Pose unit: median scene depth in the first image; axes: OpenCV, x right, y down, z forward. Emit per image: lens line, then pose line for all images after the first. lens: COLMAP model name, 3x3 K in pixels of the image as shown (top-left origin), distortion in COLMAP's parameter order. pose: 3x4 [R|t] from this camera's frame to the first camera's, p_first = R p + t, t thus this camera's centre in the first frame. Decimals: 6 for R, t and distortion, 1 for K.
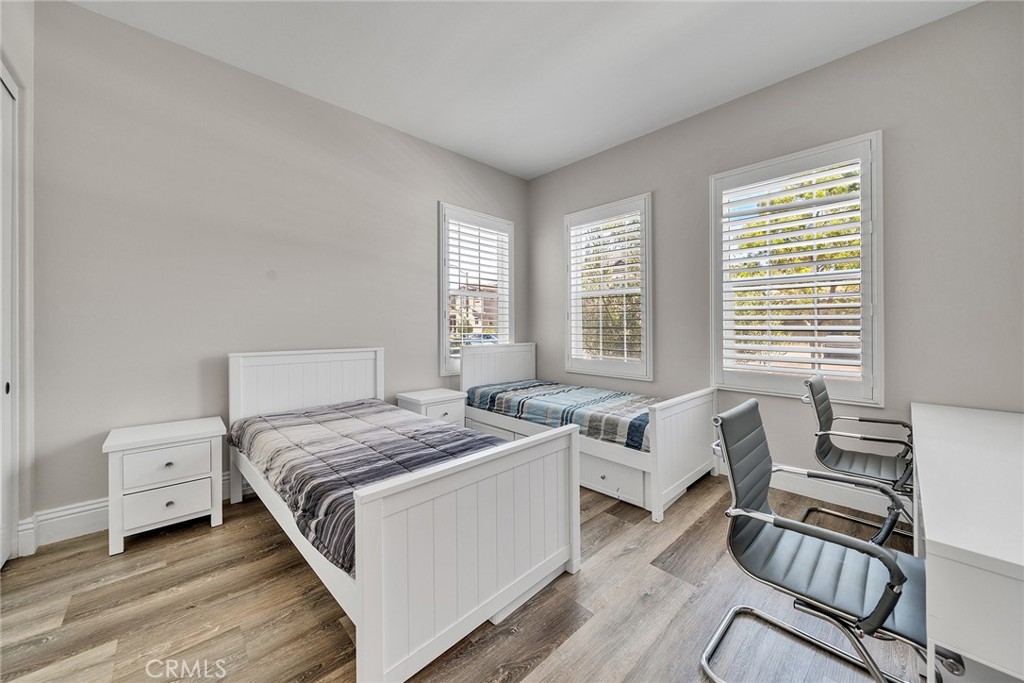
lens RADIAL K [[359.7, 0, 512.2], [0, 359.7, 337.4], [0, 0, 1]] dist [-0.001103, -0.000001]
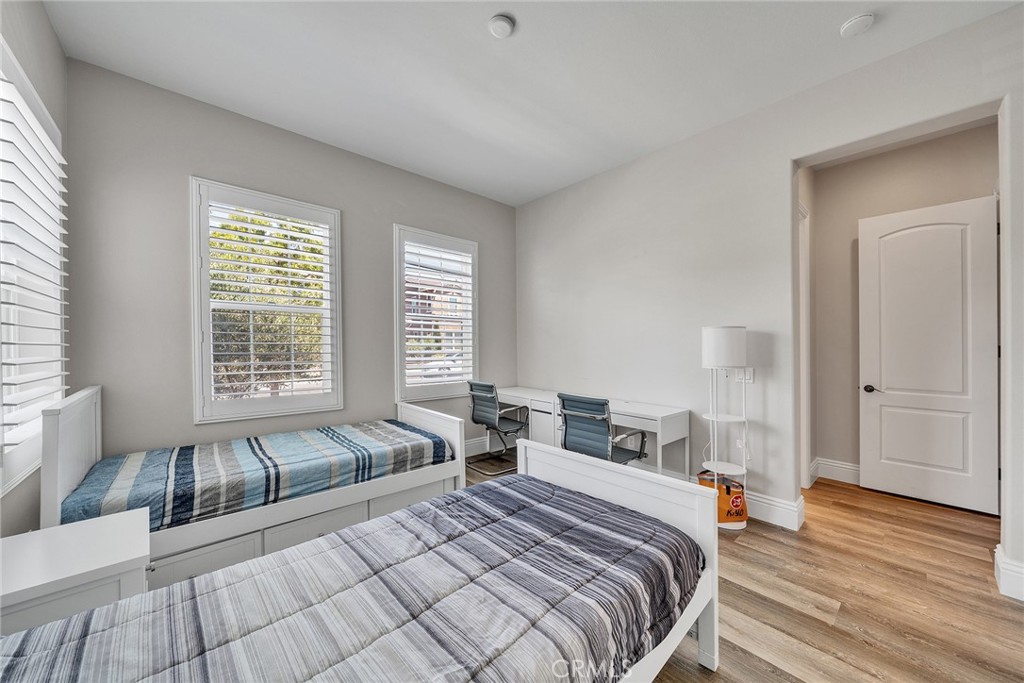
lens RADIAL K [[369.4, 0, 509.0], [0, 369.4, 341.0], [0, 0, 1]] dist [-0.001062, -0.000061]
pose [[0.044553, 0.006190, 0.998988, -0.790556], [0.018960, 0.999795, -0.007040, -0.058934], [-0.998827, 0.019254, 0.044427, 0.712290]]
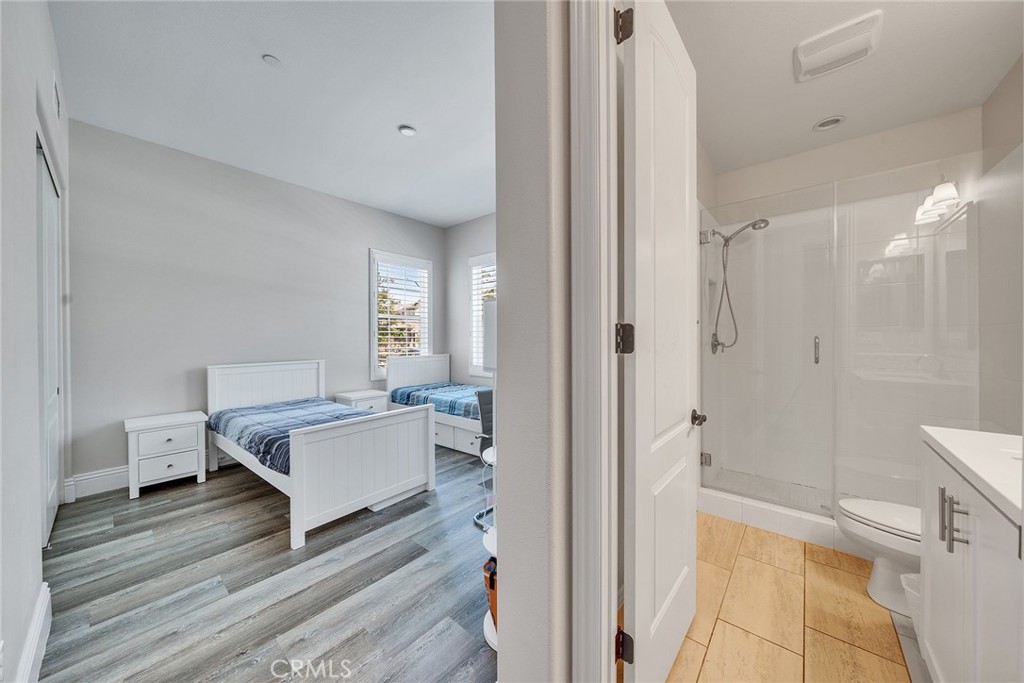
lens RADIAL K [[351.1, 0, 505.4], [0, 351.1, 340.3], [0, 0, 1]] dist [-0.001491, -0.000189]
pose [[0.996708, -0.012694, 0.080071, 0.293778], [0.014100, 0.999756, -0.017007, -0.017894], [-0.079835, 0.018080, 0.996644, -0.509314]]
